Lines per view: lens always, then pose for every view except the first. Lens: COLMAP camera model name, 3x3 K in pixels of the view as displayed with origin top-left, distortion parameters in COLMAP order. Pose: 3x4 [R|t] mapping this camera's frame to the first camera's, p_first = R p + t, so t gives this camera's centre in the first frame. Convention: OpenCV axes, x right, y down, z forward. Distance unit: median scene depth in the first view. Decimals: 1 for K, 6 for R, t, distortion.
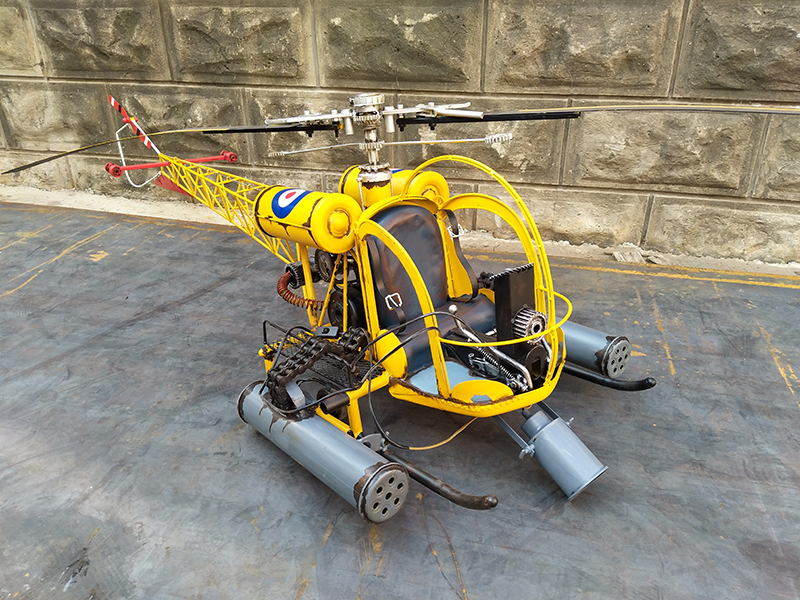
lens RADIAL K [[606.4, 0, 401.3], [0, 606.4, 305.2], [0, 0, 1]] dist [0.080313, -0.124343]
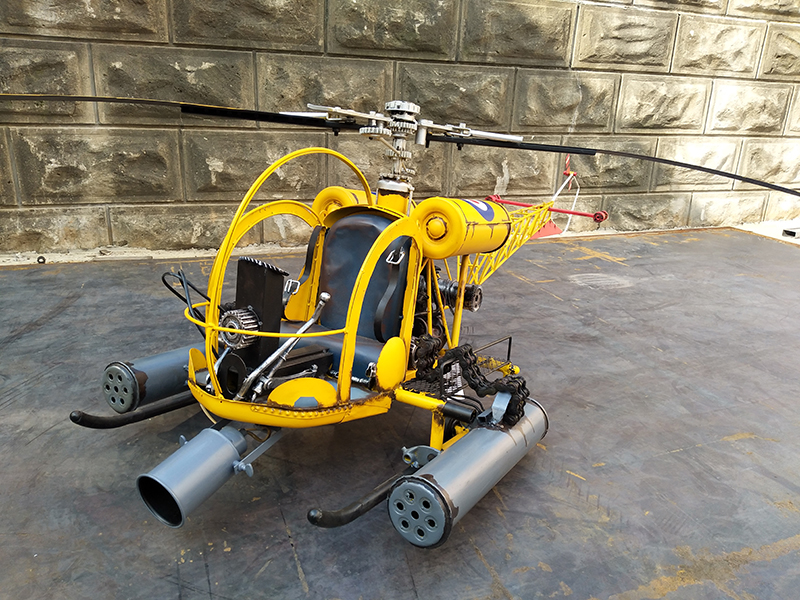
lens RADIAL K [[606.4, 0, 400.4], [0, 606.4, 301.6], [0, 0, 1]] dist [0.080313, -0.124343]
pose [[0.812028, -0.151893, 0.563507, -0.381421], [0.229057, 0.971011, -0.068342, 0.140126], [-0.536791, 0.184571, 0.823280, -0.096948]]
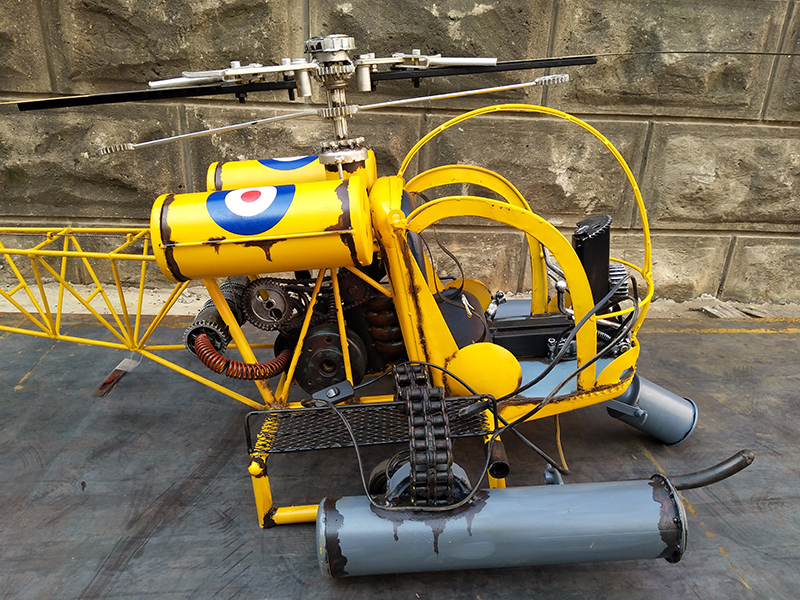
lens RADIAL K [[606.4, 0, 400.2], [0, 606.4, 302.8], [0, 0, 1]] dist [0.080313, -0.124343]
pose [[0.938812, -0.081544, 0.334639, -0.307992], [0.113692, 0.990481, -0.077600, -0.076753], [-0.325125, 0.110898, 0.939146, 0.375631]]
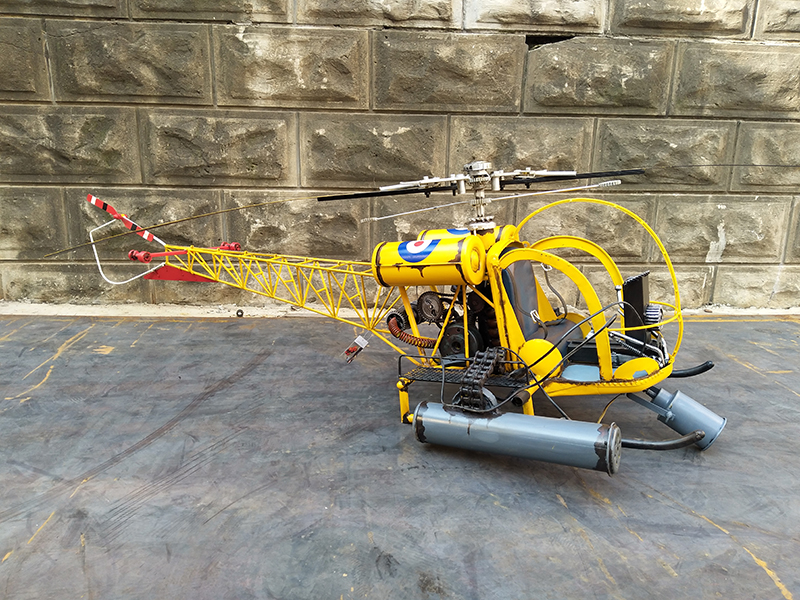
lens RADIAL K [[606.4, 0, 401.9], [0, 606.4, 303.3], [0, 0, 1]] dist [0.080313, -0.124343]
pose [[0.940336, -0.061522, 0.334638, -0.369284], [0.133599, 0.971289, -0.196847, 0.095529], [-0.312920, 0.229810, 0.921558, -0.027031]]
